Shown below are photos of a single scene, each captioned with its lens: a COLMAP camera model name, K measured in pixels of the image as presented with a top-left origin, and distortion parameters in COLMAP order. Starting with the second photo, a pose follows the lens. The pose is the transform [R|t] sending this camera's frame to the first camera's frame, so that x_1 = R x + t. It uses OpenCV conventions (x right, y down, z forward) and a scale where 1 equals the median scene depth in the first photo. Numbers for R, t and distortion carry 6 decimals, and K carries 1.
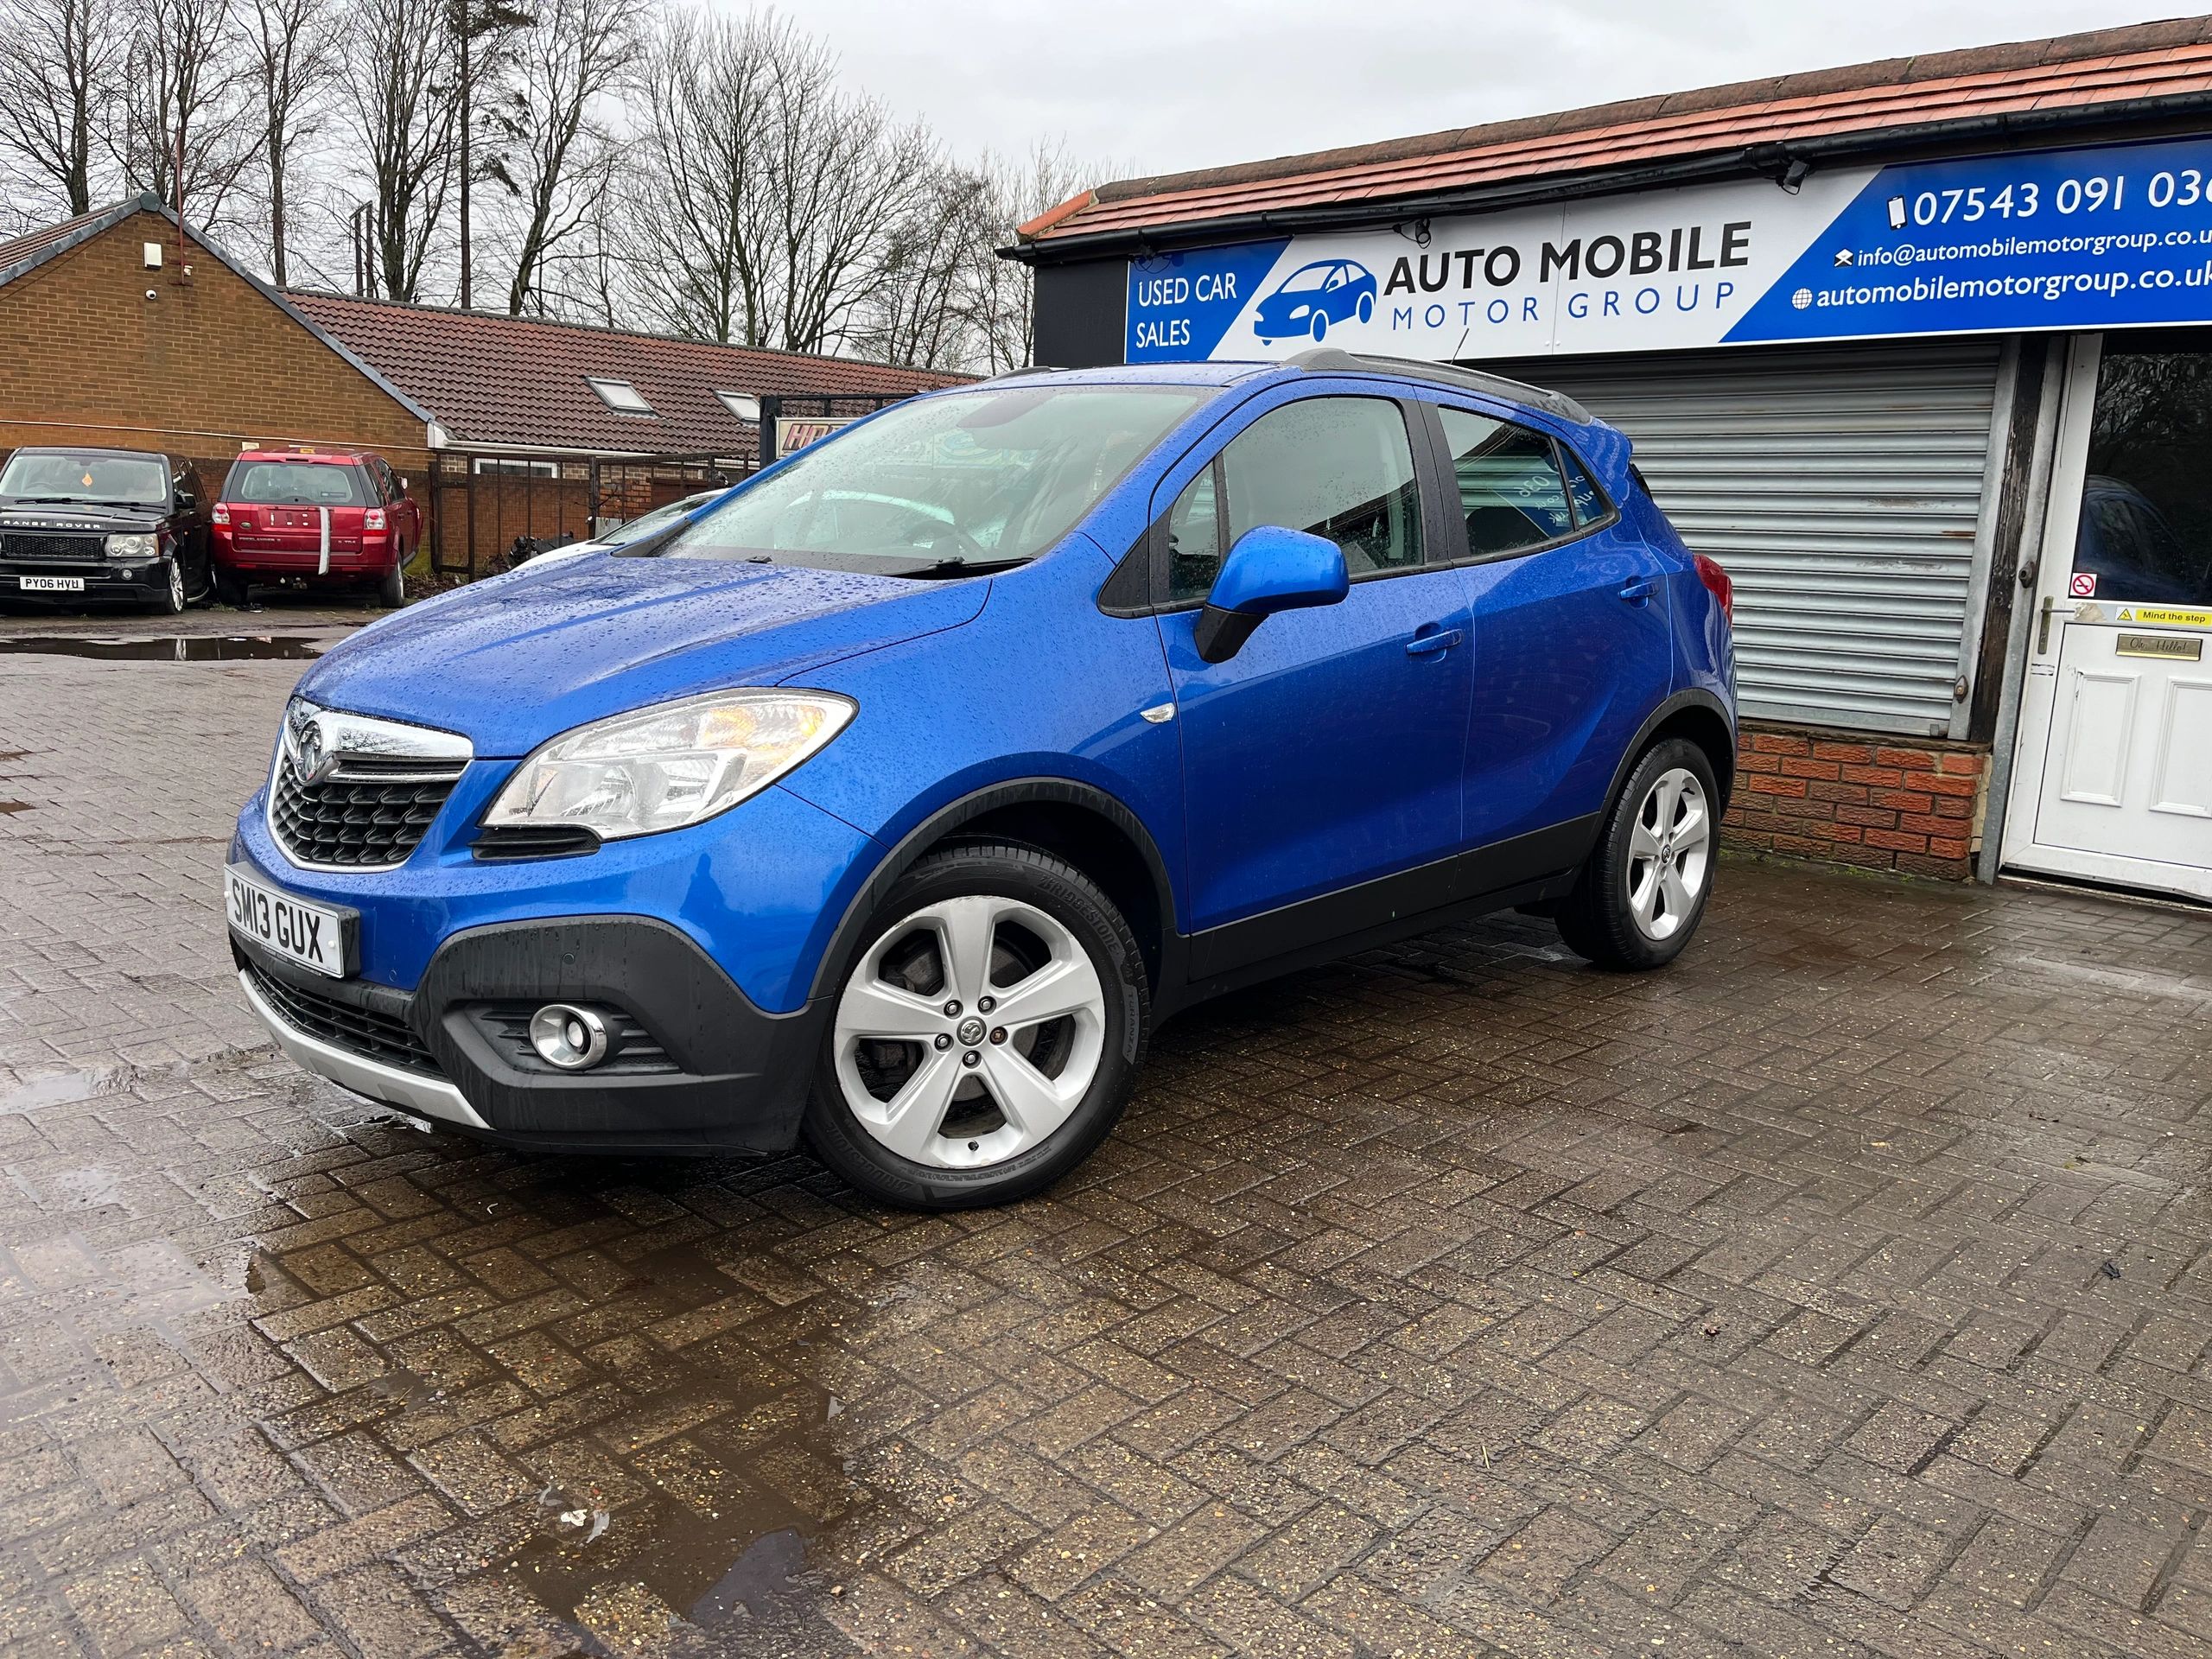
lens RADIAL K [[1658.4, 0, 1098.8], [0, 1658.4, 815.0], [0, 0, 1]] dist [0.027217, 0.001105]
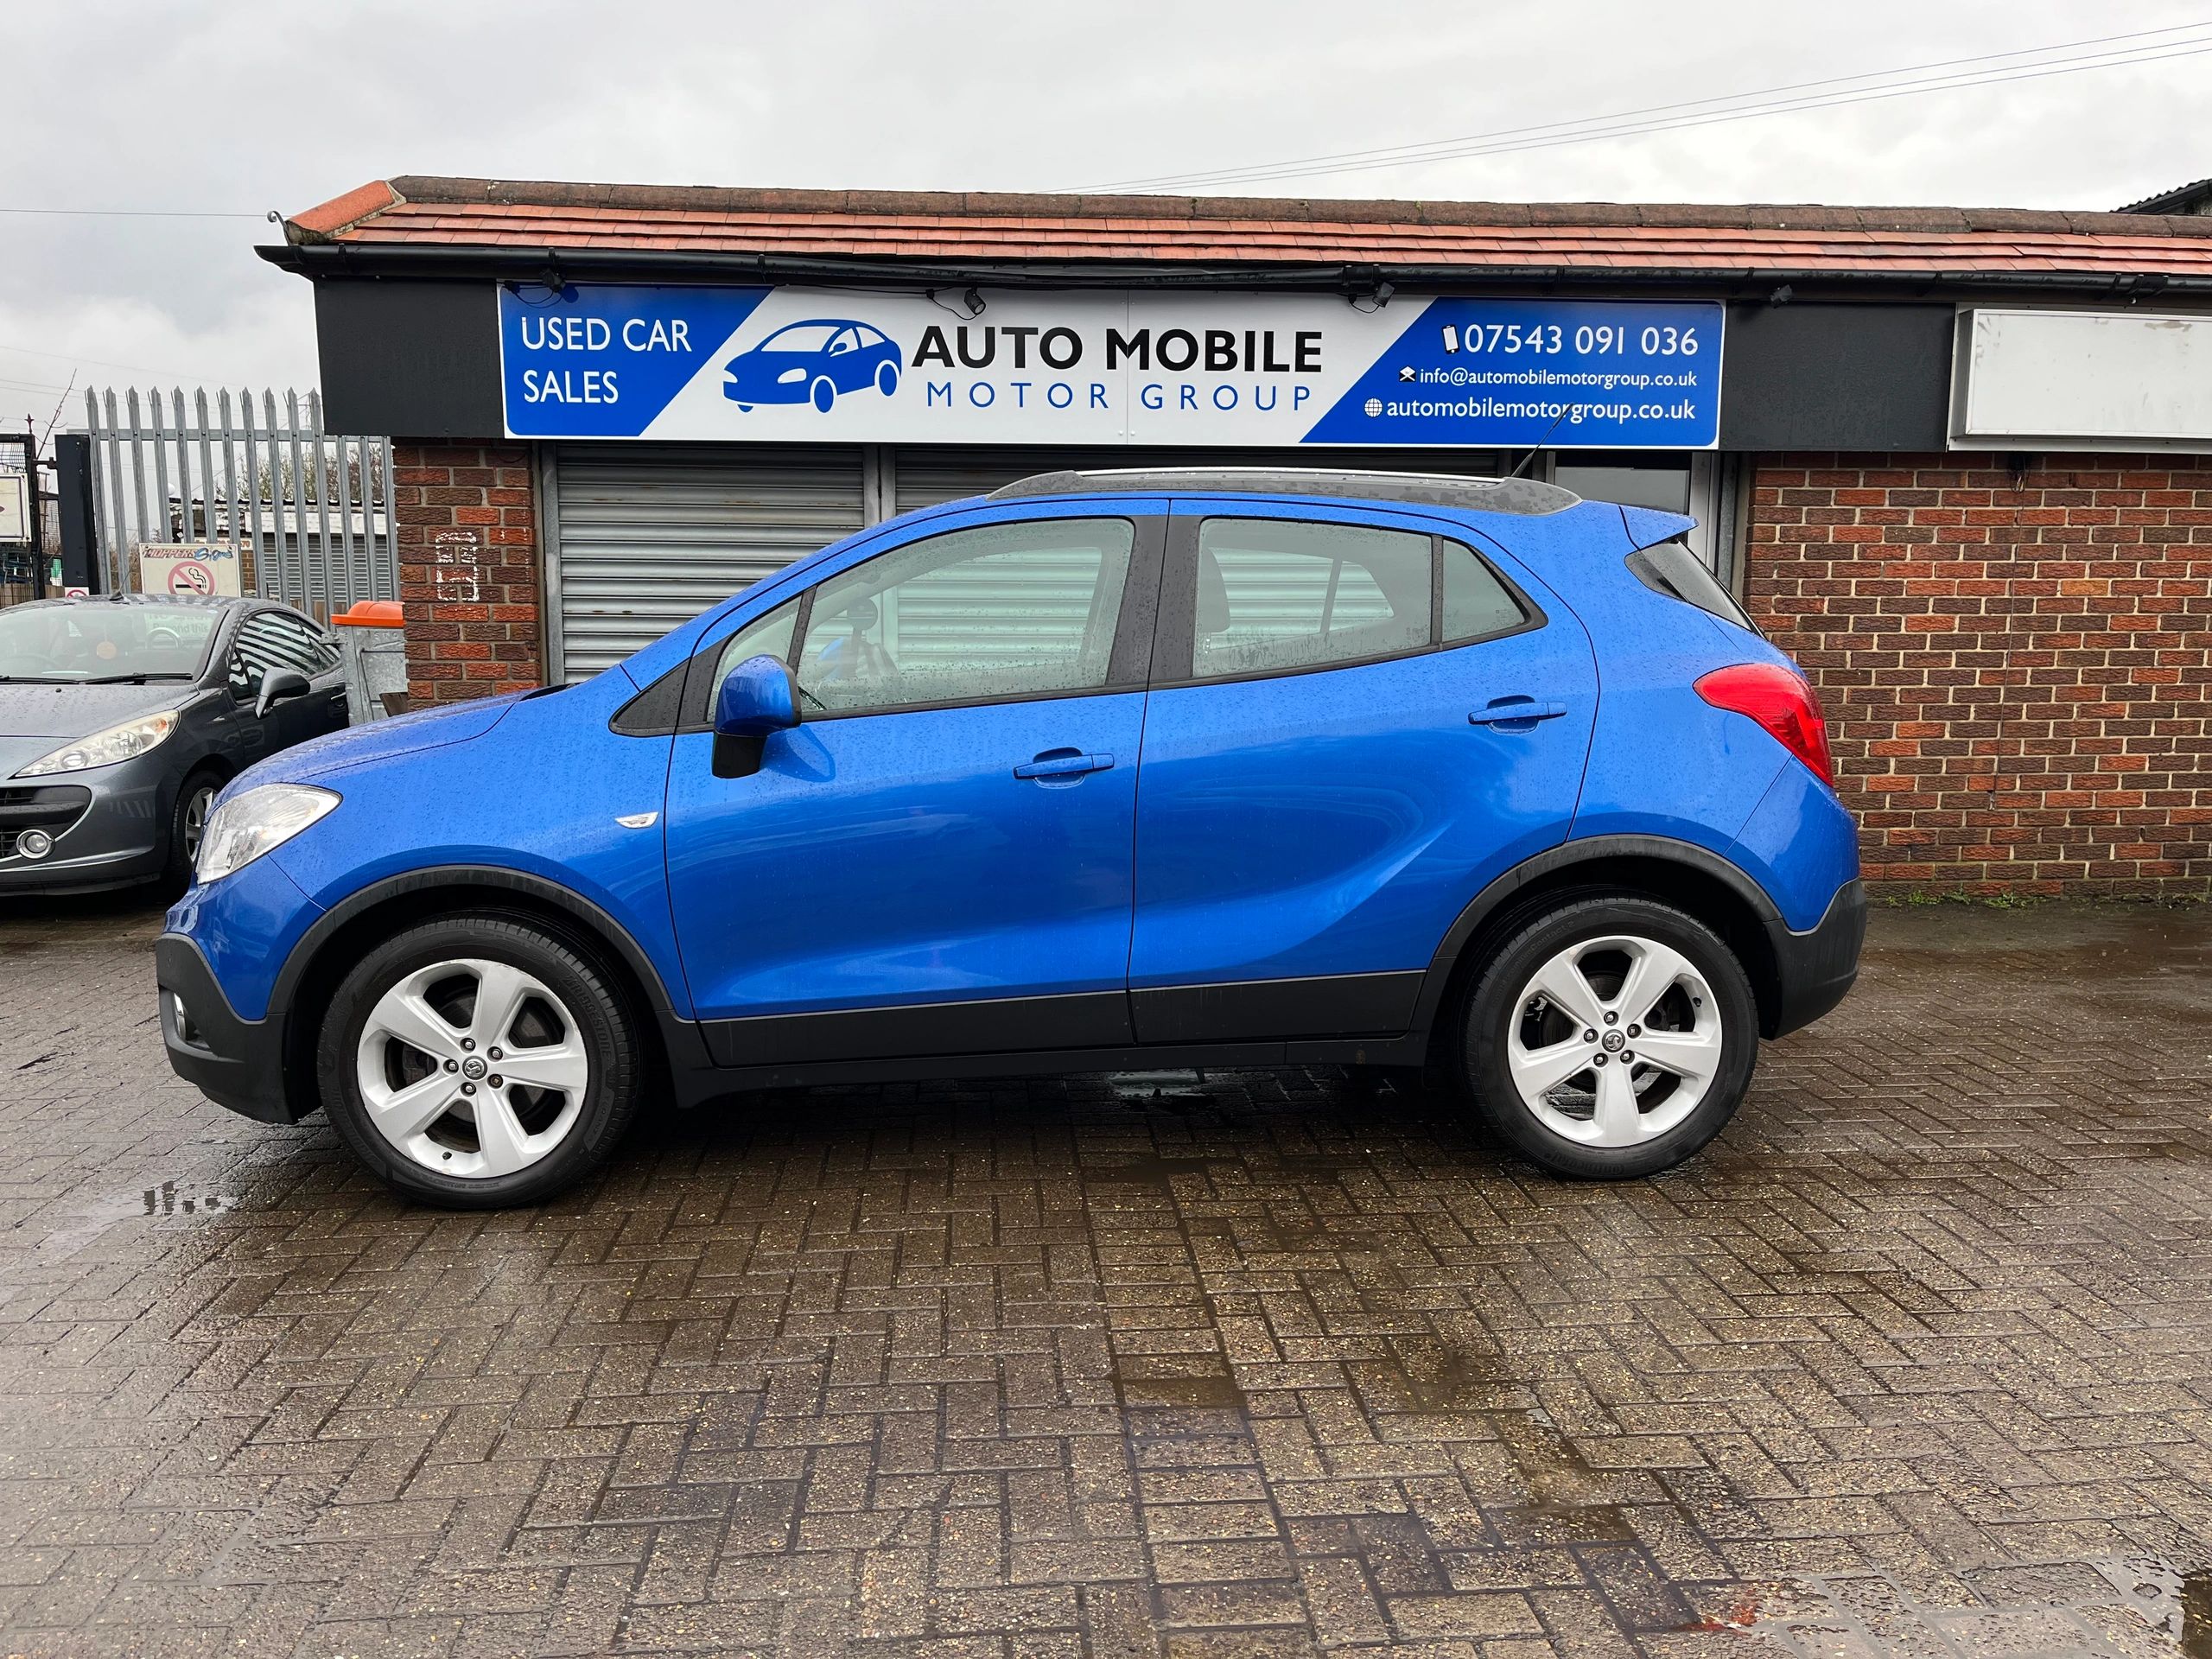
lens RADIAL K [[1662.3, 0, 1108.8], [0, 1662.3, 833.2], [0, 0, 1]] dist [0.021791, 0.002230]
pose [[0.660982, -0.135120, 0.738136, -0.448149], [0.152020, 0.987370, 0.044613, -0.089465], [-0.734842, 0.082723, 0.673175, 0.343121]]
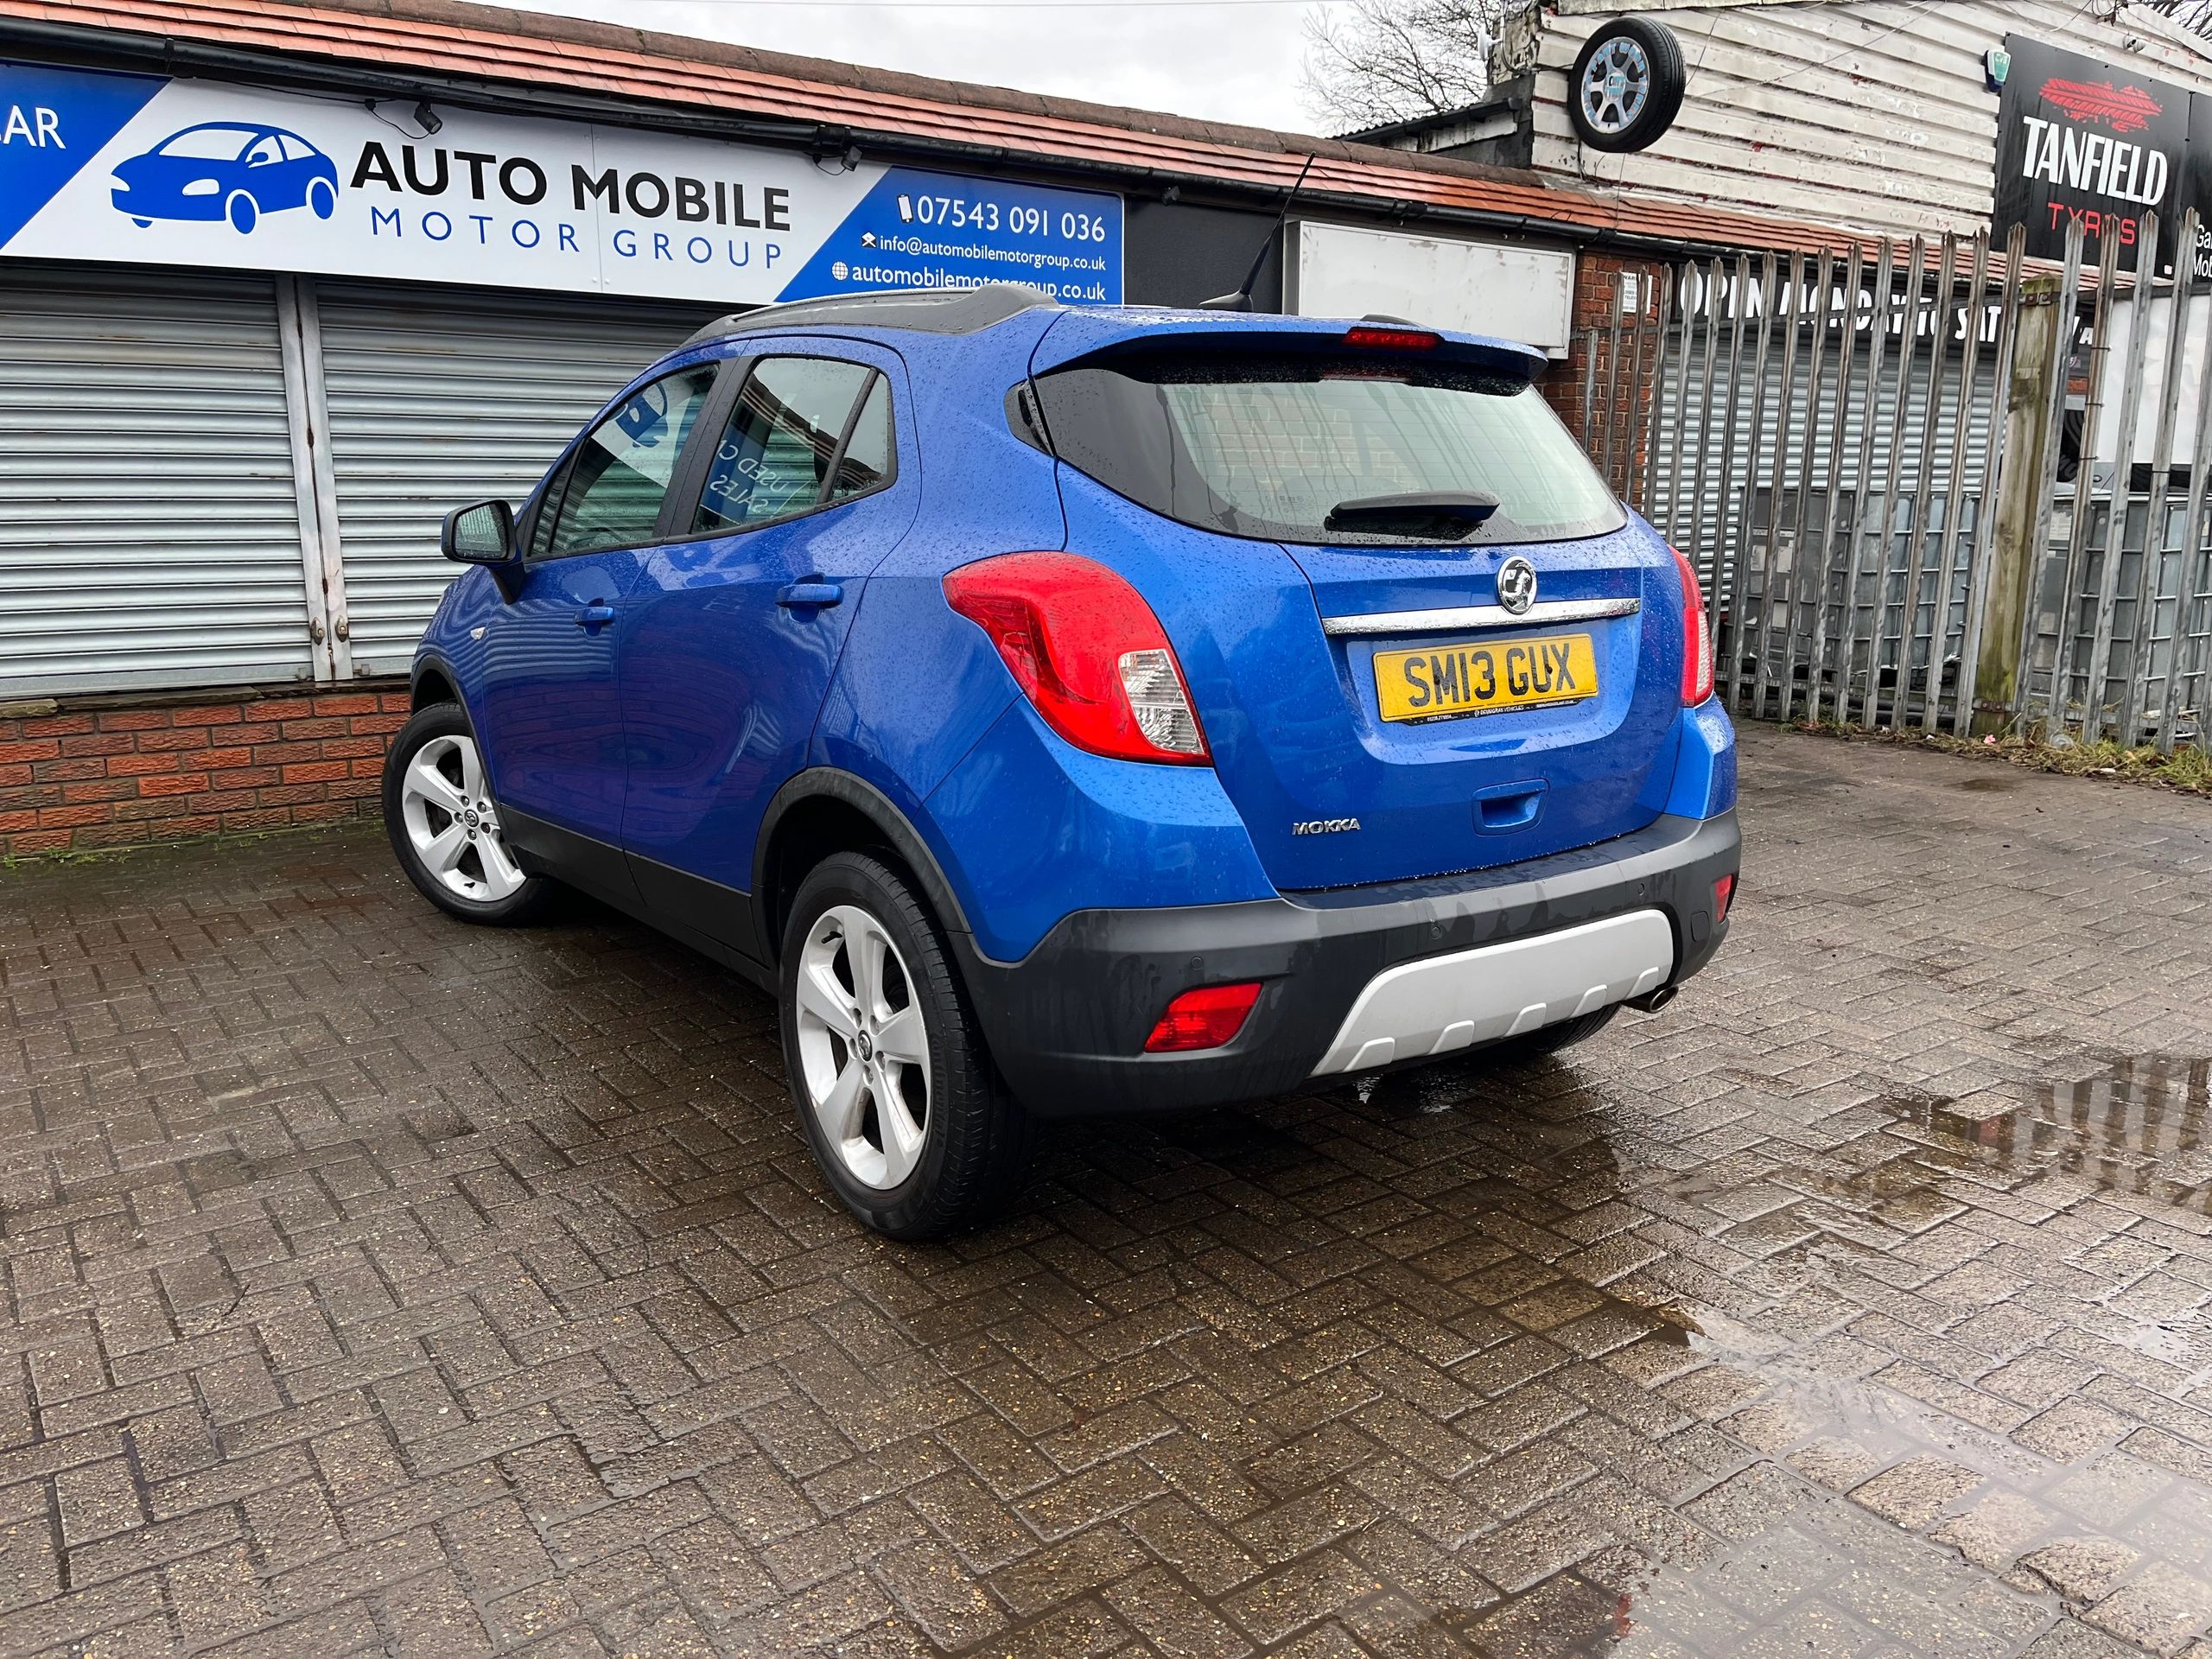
lens RADIAL K [[1651.9, 0, 1108.6], [0, 1651.9, 826.3], [0, 0, 1]] dist [0.108504, -0.144111]
pose [[0.181395, -0.236295, 0.954600, -0.586030], [0.176132, 0.962814, 0.204859, -0.122879], [-0.967509, 0.130975, 0.216269, 0.523697]]
